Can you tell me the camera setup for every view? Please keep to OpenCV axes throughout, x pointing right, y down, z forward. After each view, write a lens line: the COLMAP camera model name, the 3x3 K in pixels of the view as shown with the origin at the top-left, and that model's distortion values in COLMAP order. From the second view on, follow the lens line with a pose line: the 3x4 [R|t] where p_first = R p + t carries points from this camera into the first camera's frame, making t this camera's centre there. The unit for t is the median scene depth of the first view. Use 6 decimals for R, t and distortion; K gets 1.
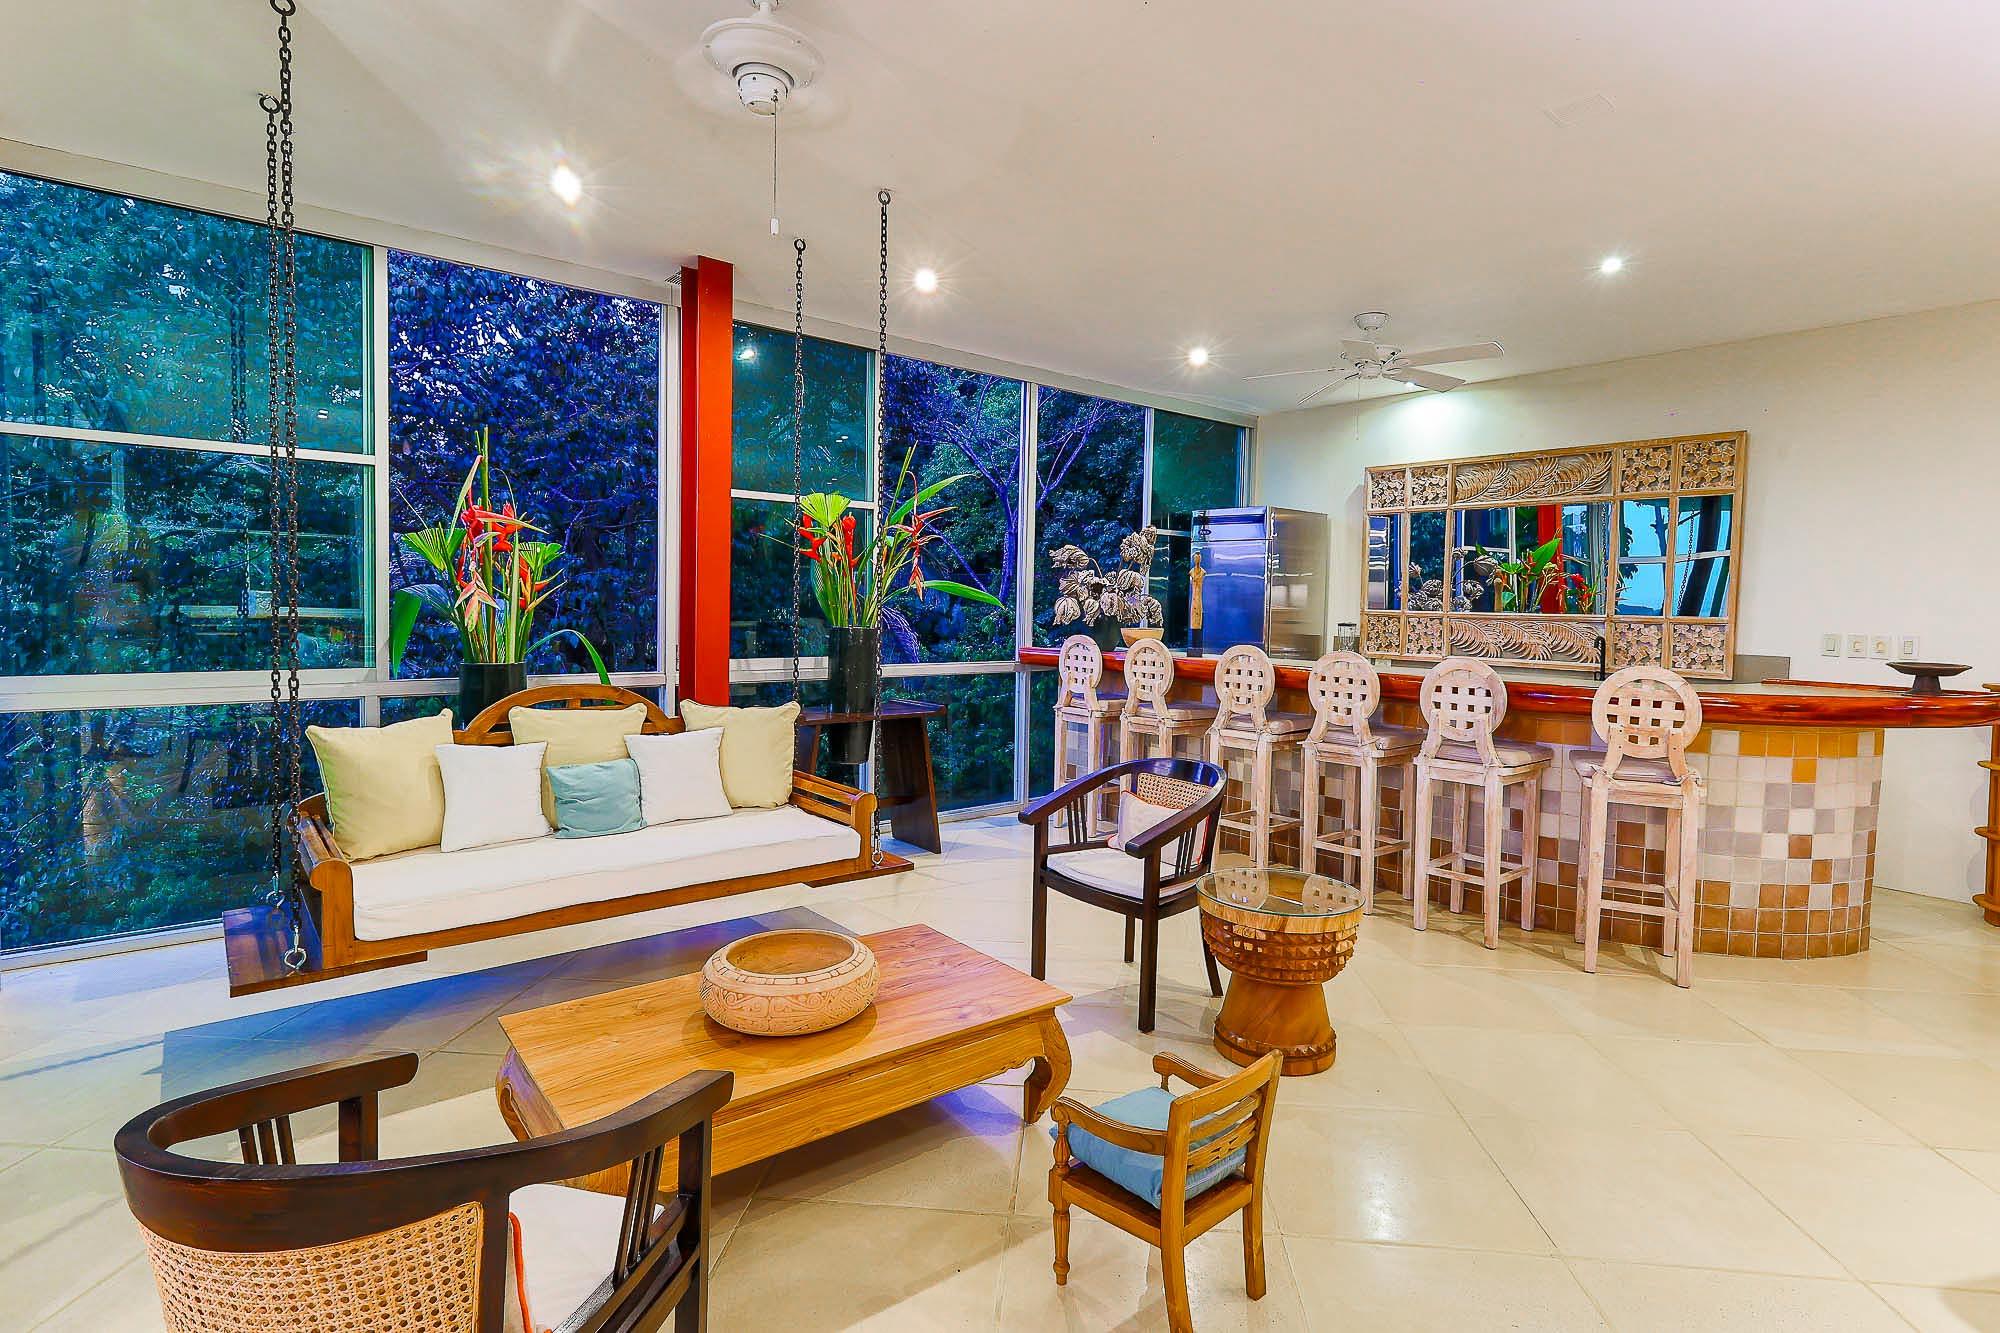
lens RADIAL K [[921.6, 0, 988.9], [0, 921.6, 657.0], [0, 0, 1]] dist [-0.017438, 0.000211]
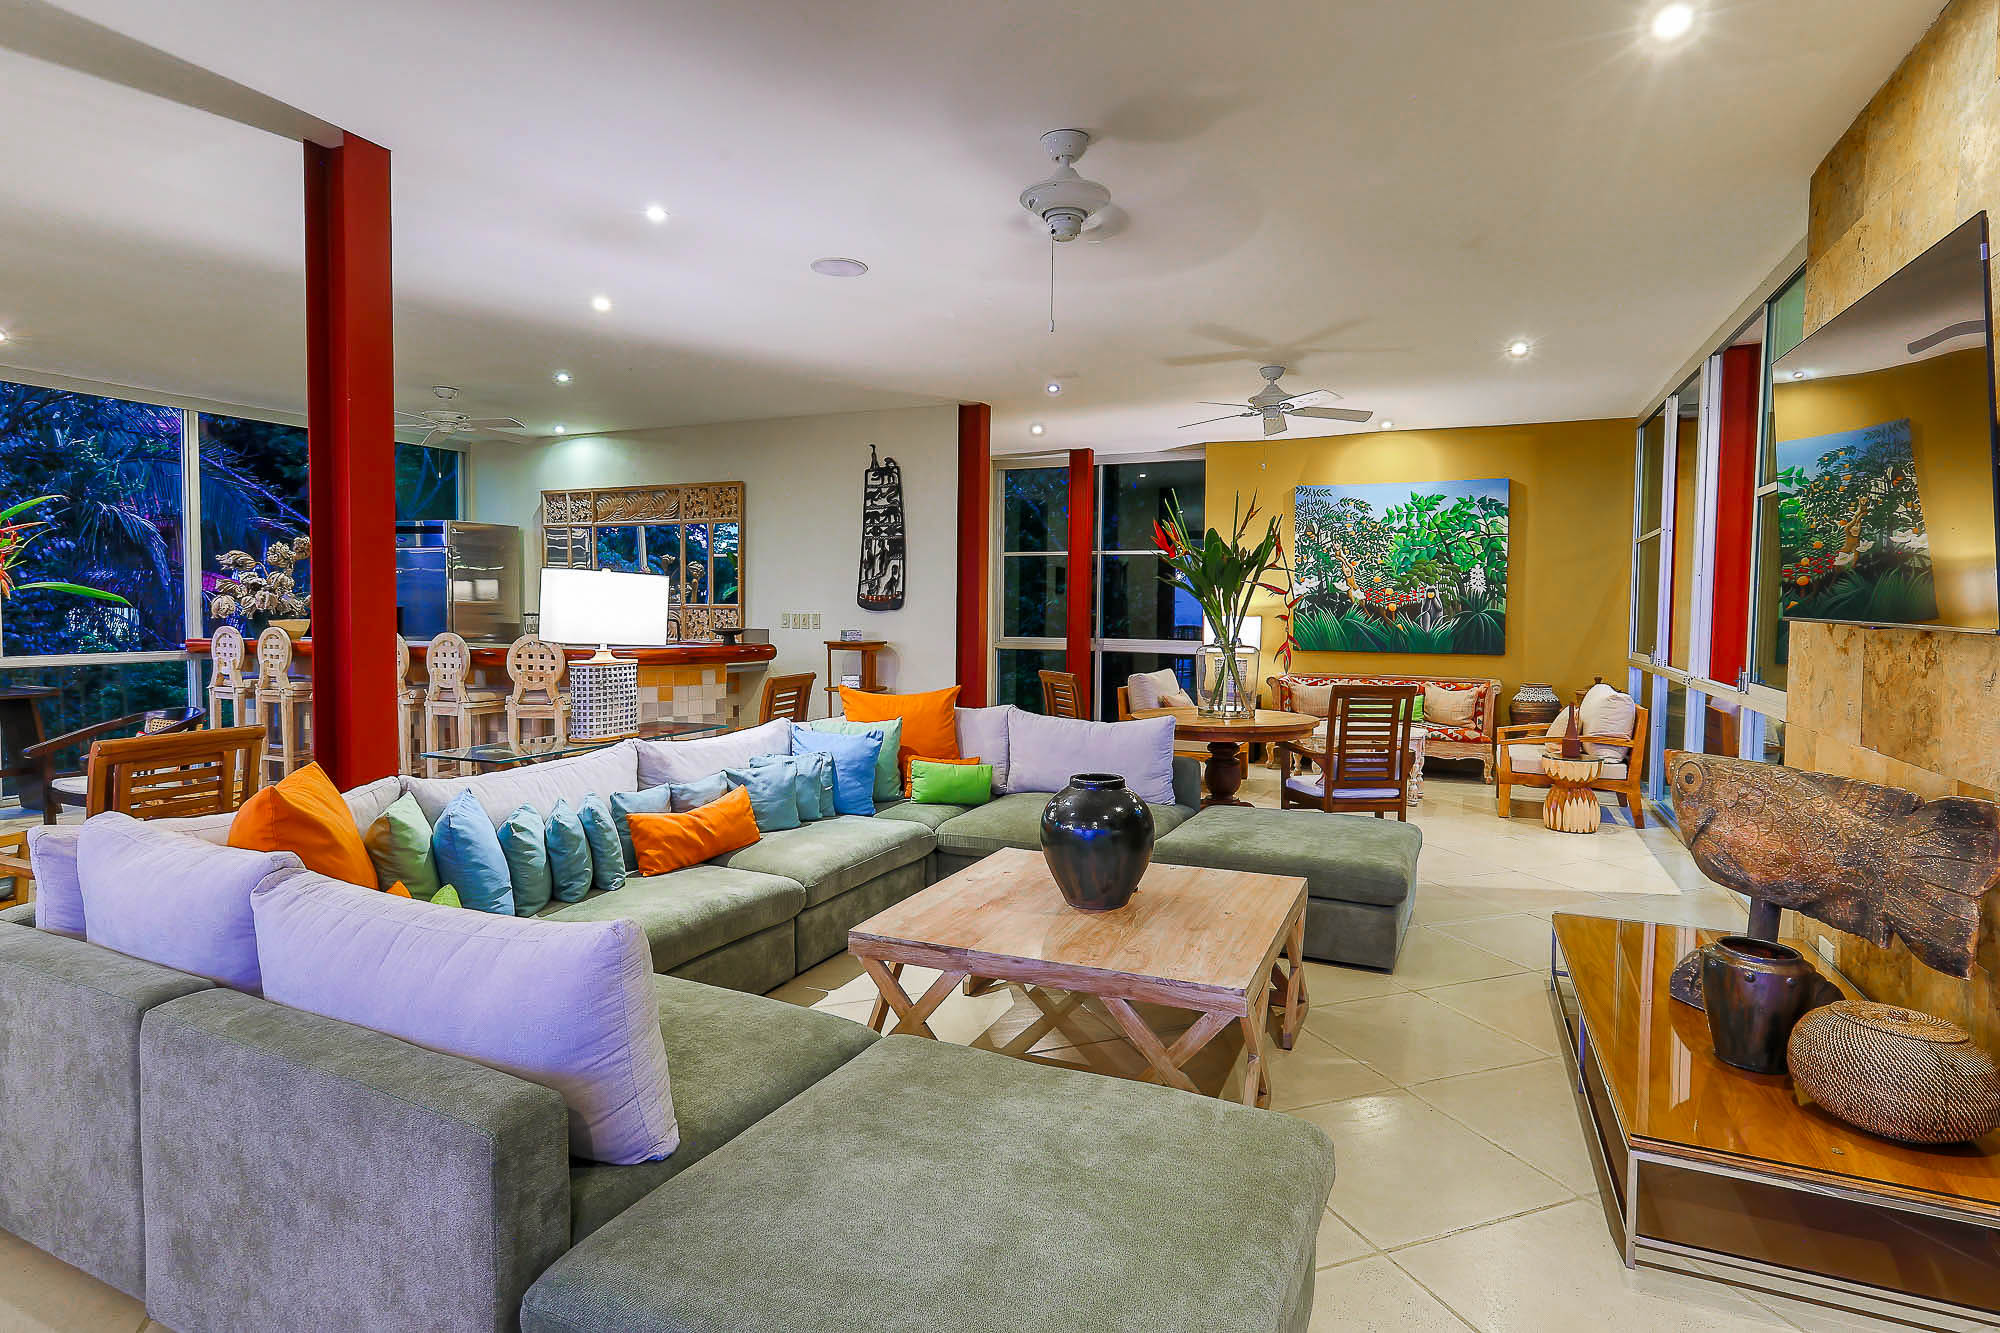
lens RADIAL K [[991.3, 0, 1003.9], [0, 991.3, 660.1], [0, 0, 1]] dist [0.000840, 0.000169]
pose [[0.892112, -0.039566, 0.450078, 0.416780], [0.036708, 0.999212, 0.015080, 0.038189], [-0.450320, 0.003068, 0.892862, -0.615065]]
